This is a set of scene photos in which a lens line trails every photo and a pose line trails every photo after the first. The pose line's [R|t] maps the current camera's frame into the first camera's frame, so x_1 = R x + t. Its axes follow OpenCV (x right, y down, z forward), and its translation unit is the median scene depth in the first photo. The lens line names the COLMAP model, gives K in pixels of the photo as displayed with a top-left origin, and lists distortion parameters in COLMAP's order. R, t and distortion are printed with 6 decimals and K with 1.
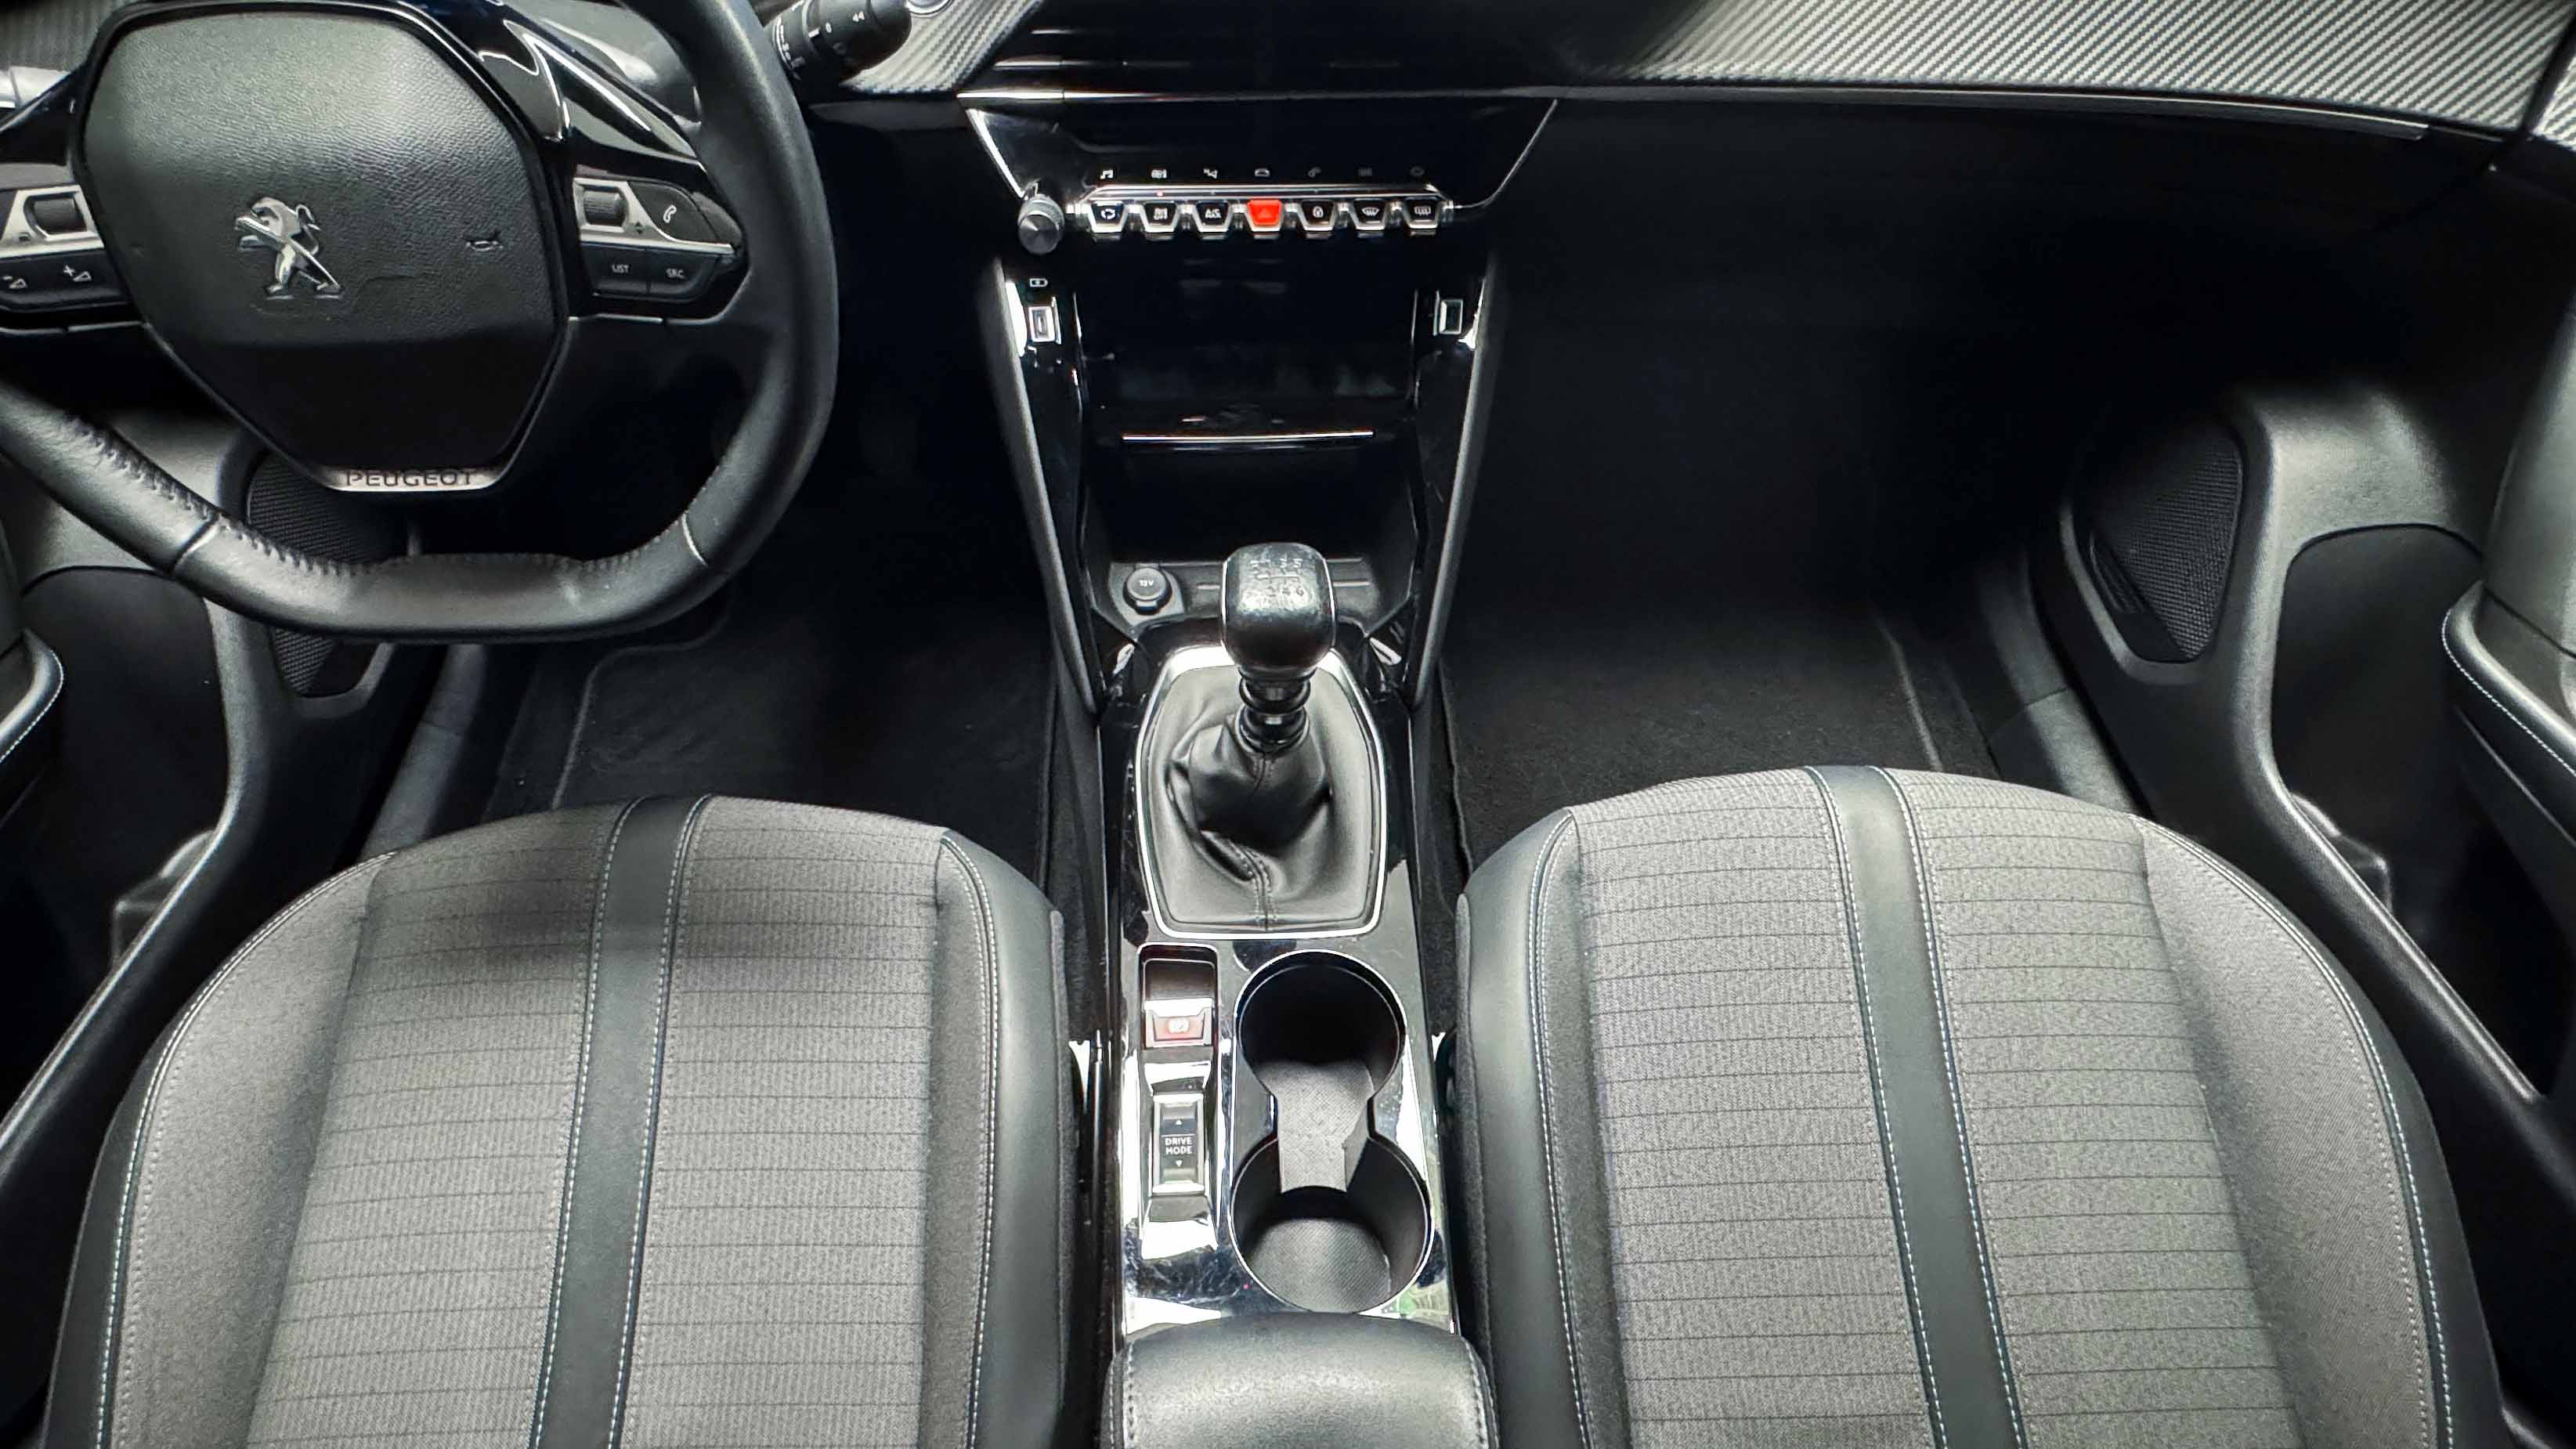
lens RADIAL K [[1250.6, 0, 1224.8], [0, 1250.6, 821.3], [0, 0, 1]] dist [-0.006317, 0.002305]
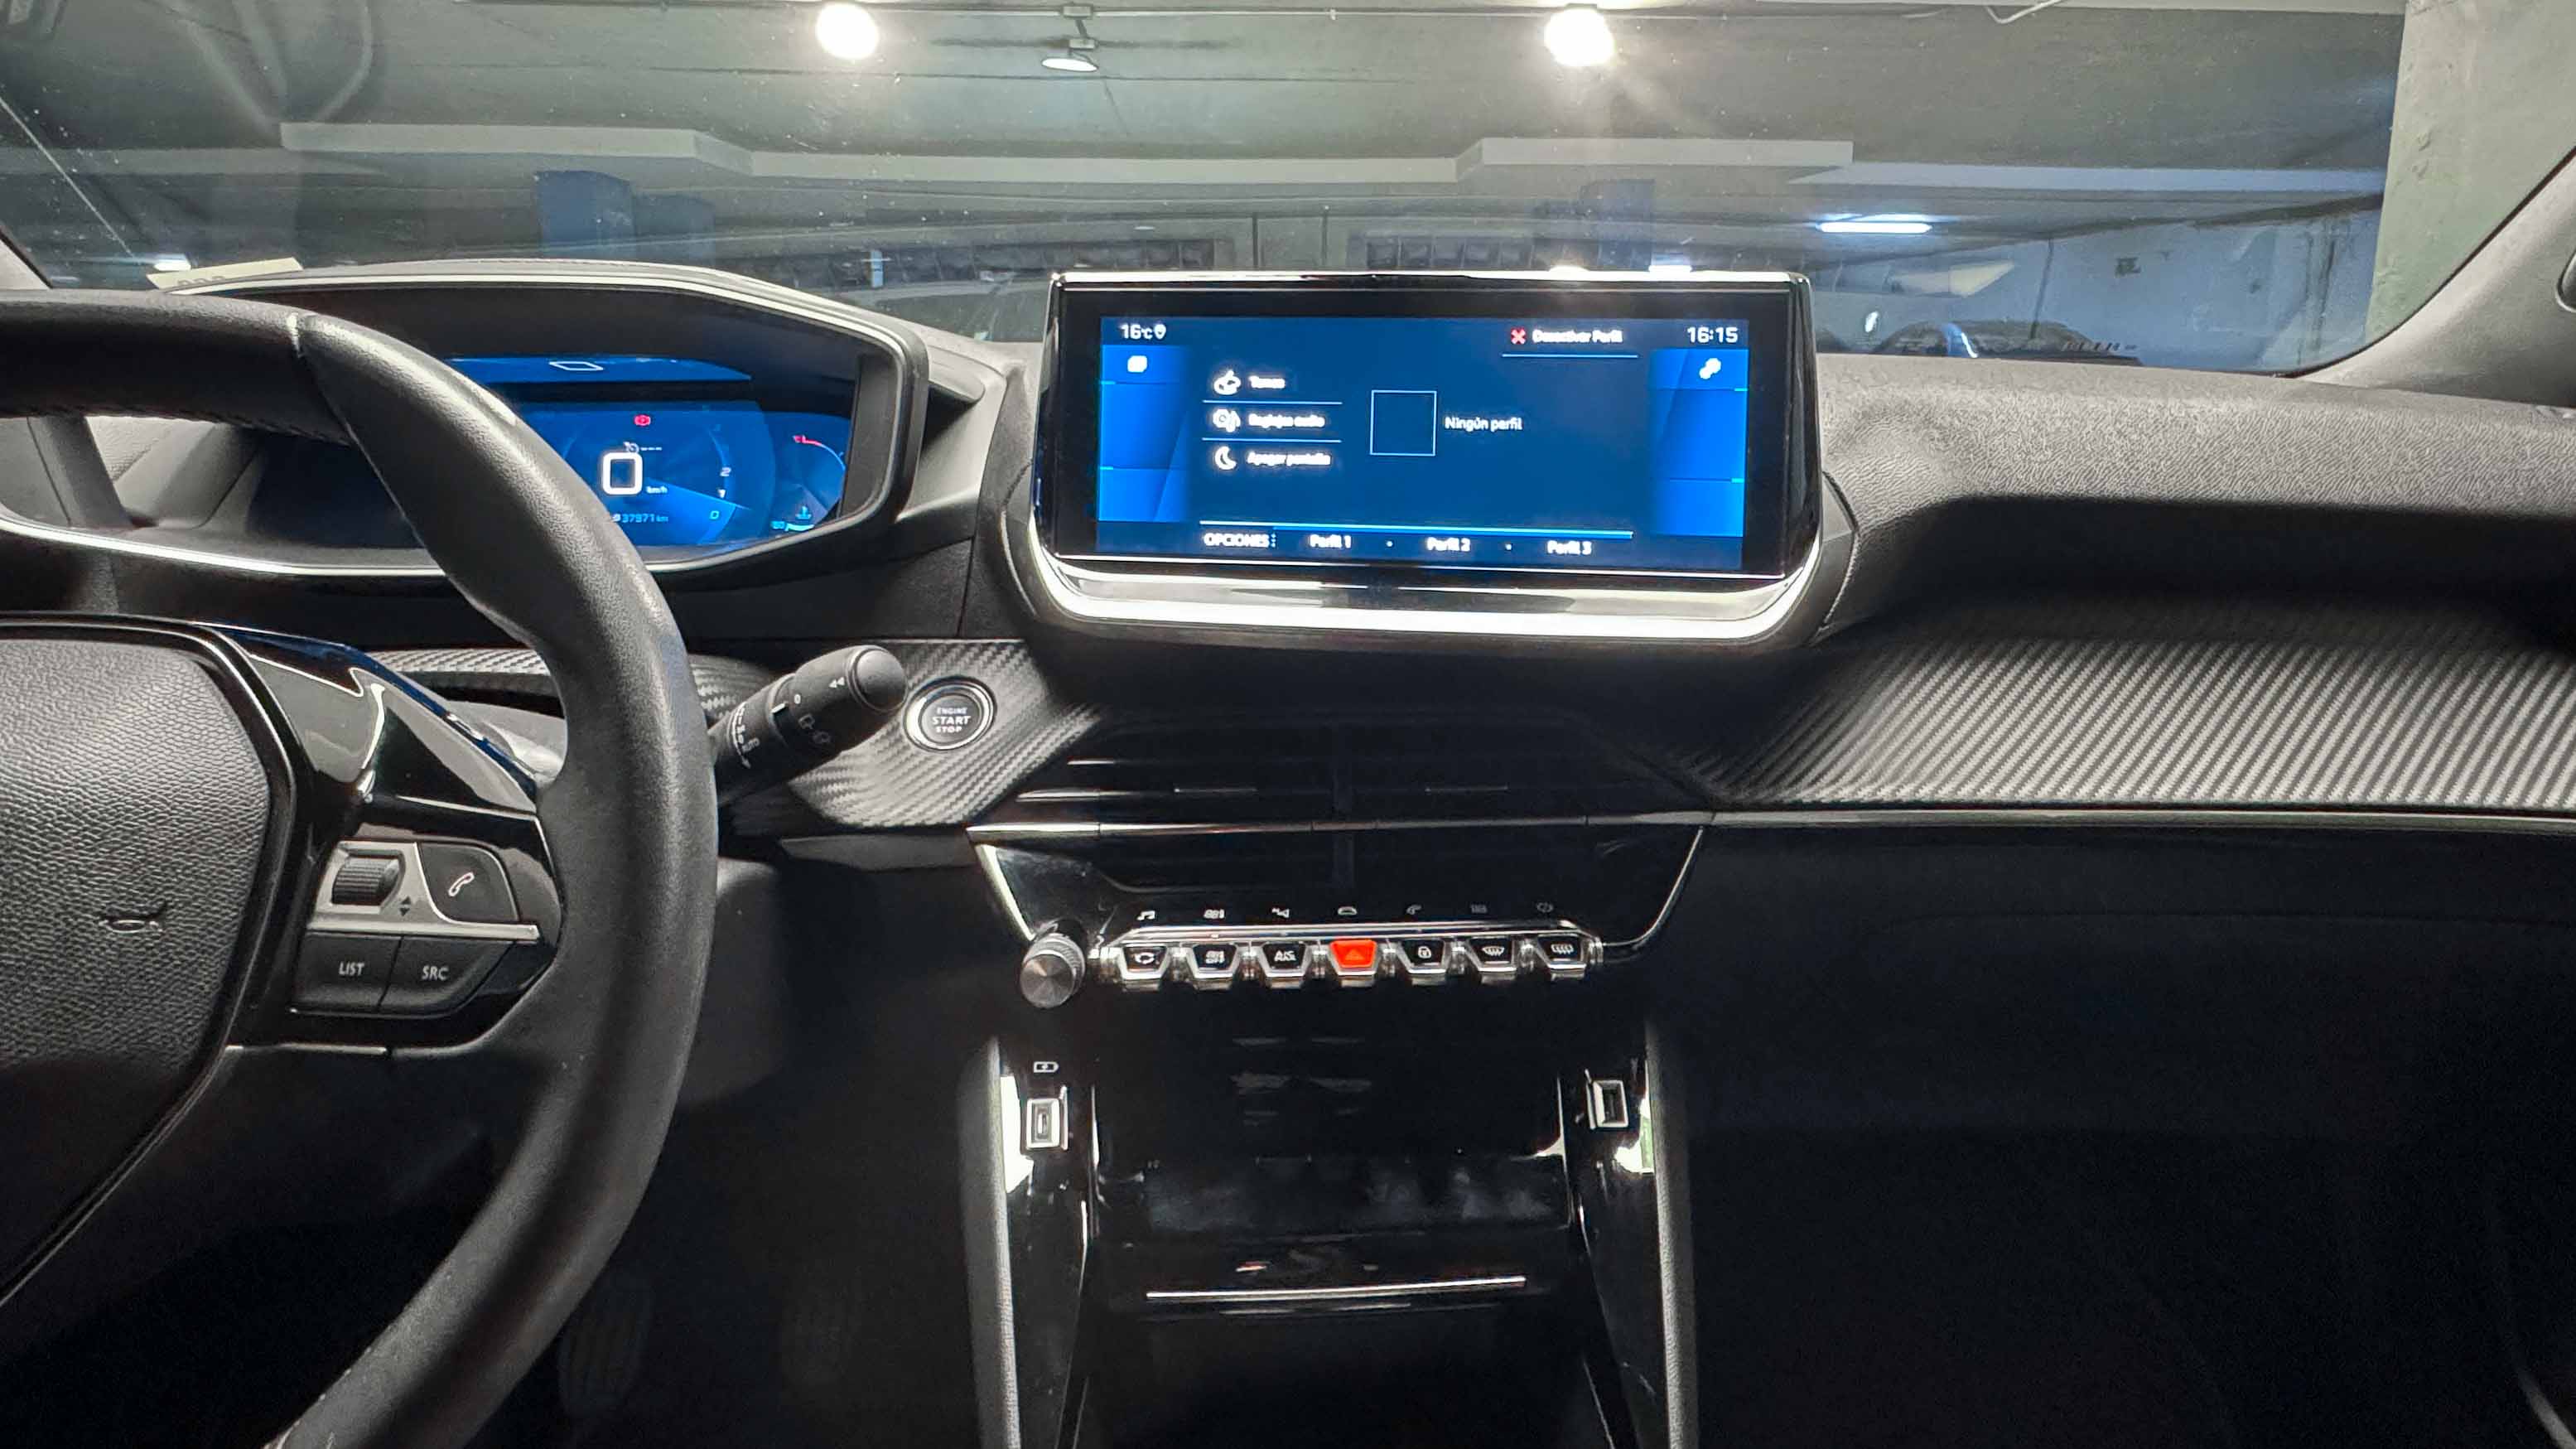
lens RADIAL K [[1320.6, 0, 1307.2], [0, 1320.6, 554.6], [0, 0, 1]] dist [-0.007674, 0.003939]
pose [[0.999637, -0.005944, 0.026288, -0.015532], [0.023551, 0.666895, -0.744779, -0.057180], [-0.013105, 0.745128, 0.666793, 0.290853]]
